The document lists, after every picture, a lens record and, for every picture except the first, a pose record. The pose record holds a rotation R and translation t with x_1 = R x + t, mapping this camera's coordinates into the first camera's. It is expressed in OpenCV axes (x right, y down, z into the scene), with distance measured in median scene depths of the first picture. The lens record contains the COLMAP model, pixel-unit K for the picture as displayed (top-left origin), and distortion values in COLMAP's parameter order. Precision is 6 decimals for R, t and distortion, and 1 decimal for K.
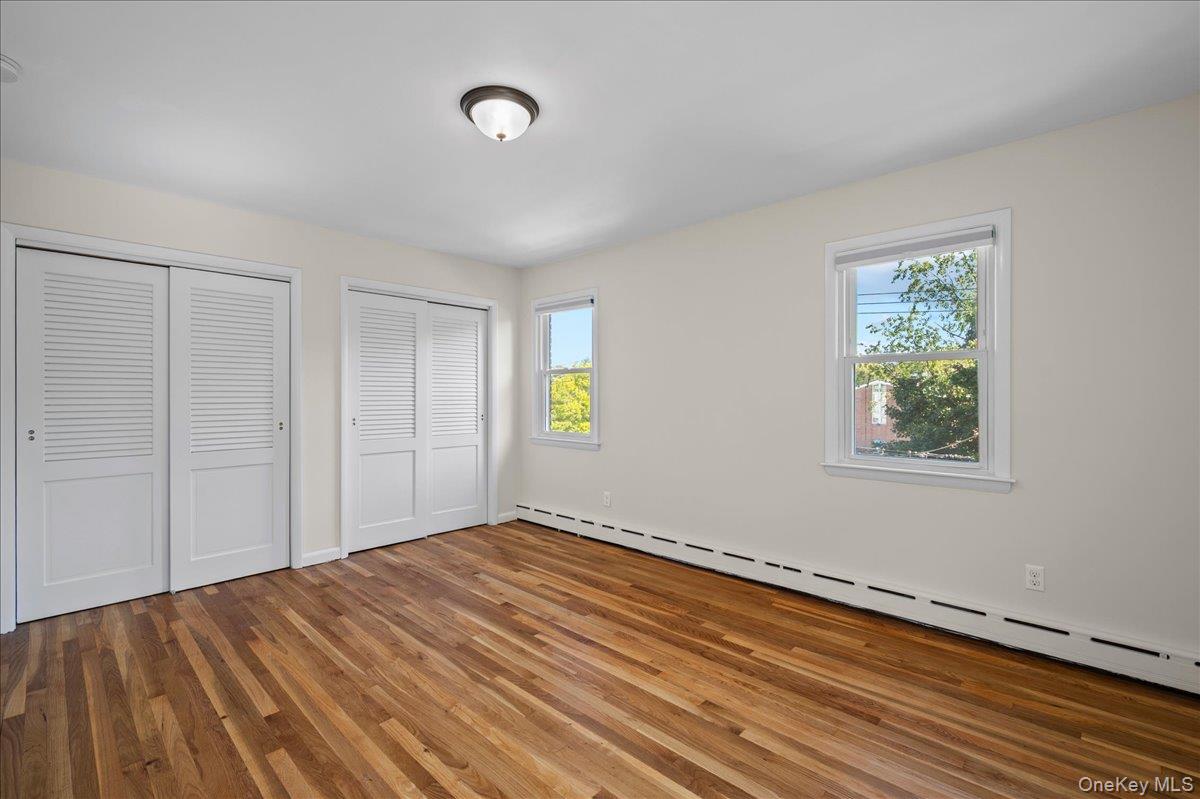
lens RADIAL K [[523.7, 0, 579.6], [0, 523.7, 391.1], [0, 0, 1]] dist [-0.004237, 0.001980]
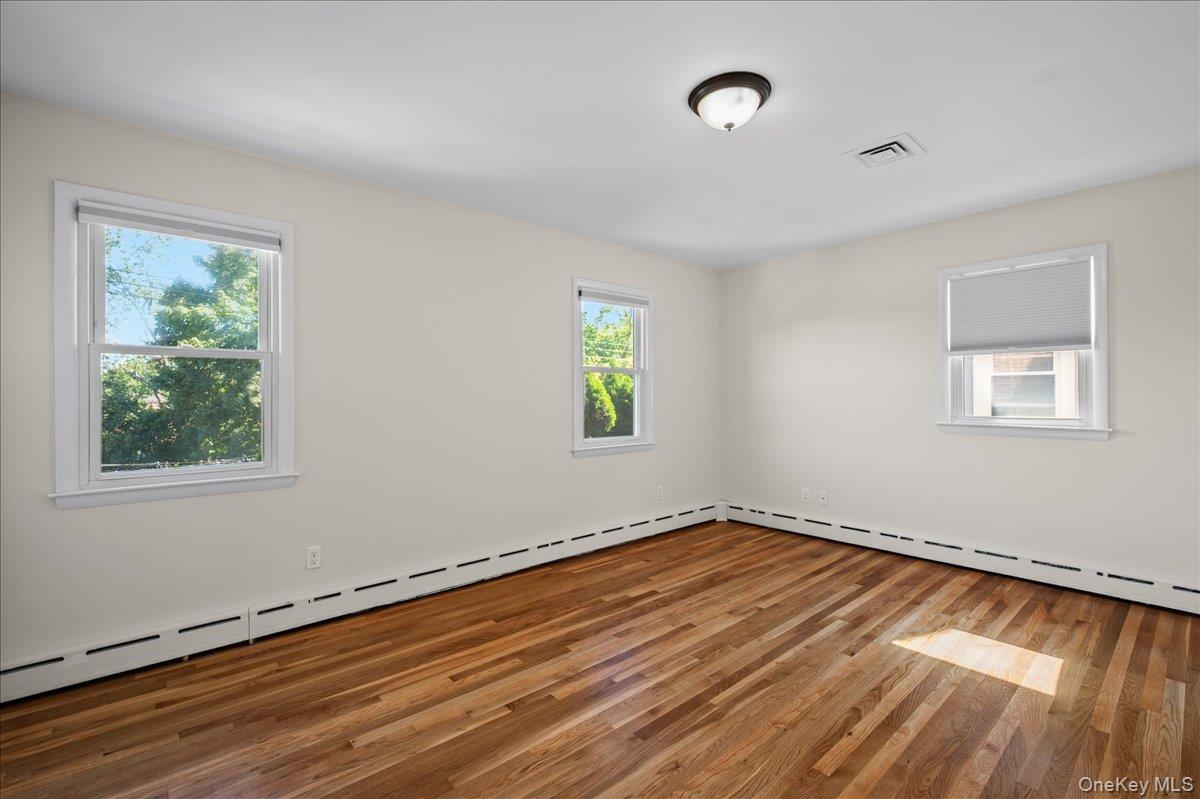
lens RADIAL K [[560.8, 0, 598.6], [0, 560.8, 391.3], [0, 0, 1]] dist [0.001832, -0.000762]
pose [[0.044795, 0.009505, 0.998951, -0.903718], [-0.004767, 0.999945, -0.009300, 0.016066], [-0.998985, -0.004346, 0.044838, 0.916378]]
